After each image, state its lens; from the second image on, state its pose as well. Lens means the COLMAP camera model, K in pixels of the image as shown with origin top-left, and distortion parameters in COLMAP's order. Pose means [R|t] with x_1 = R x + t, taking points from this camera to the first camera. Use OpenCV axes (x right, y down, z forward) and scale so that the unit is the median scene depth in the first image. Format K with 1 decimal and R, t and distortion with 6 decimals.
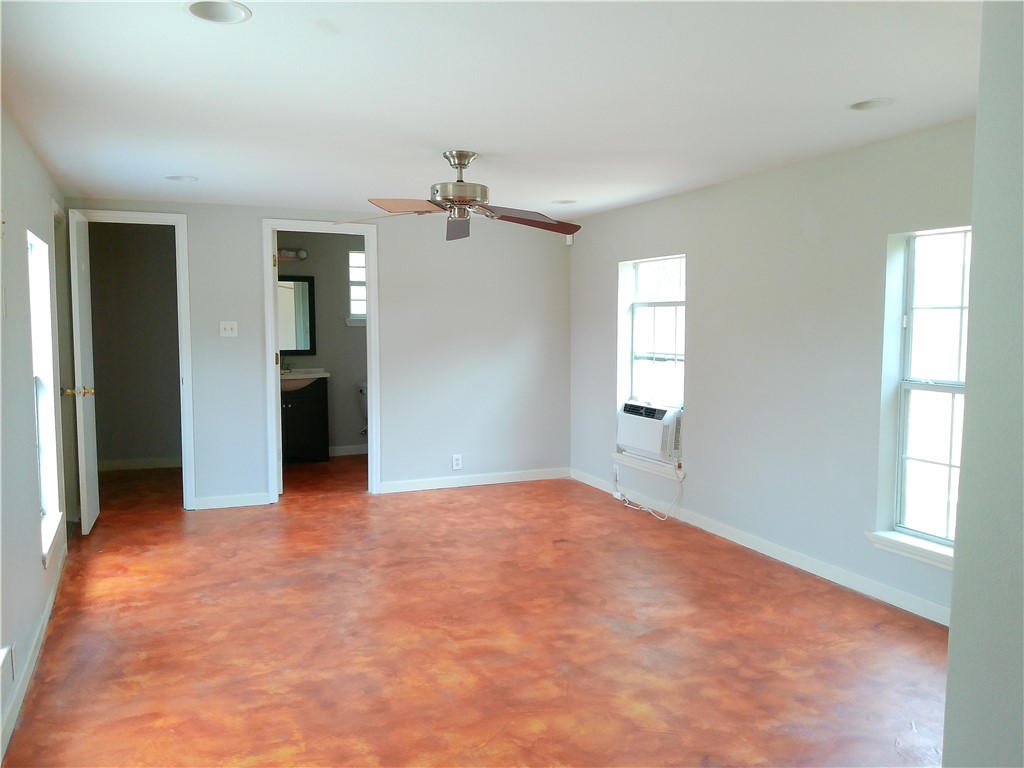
lens RADIAL K [[831.6, 0, 513.4], [0, 831.6, 384.1], [0, 0, 1]] dist [0.062083, -0.124575]
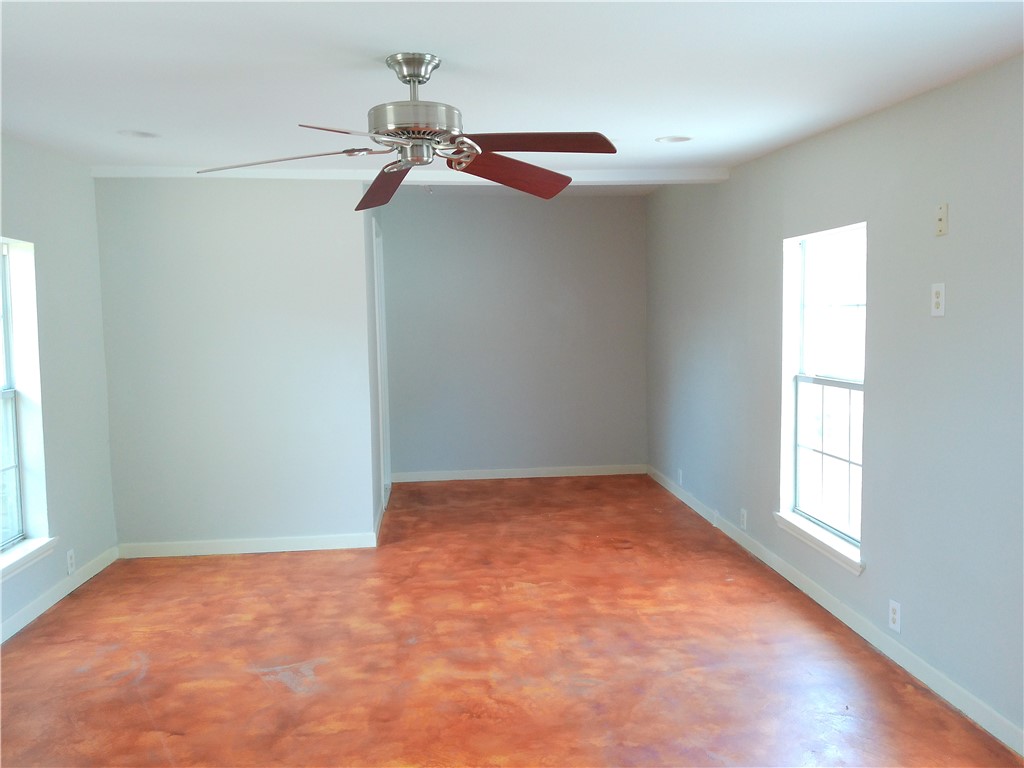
lens RADIAL K [[831.6, 0, 512.6], [0, 831.6, 384.3], [0, 0, 1]] dist [0.062083, -0.124575]
pose [[-0.949574, -0.014969, 0.313185, -0.409902], [0.035181, 0.987465, 0.153866, -0.159095], [-0.311563, 0.157125, -0.937145, 1.970337]]
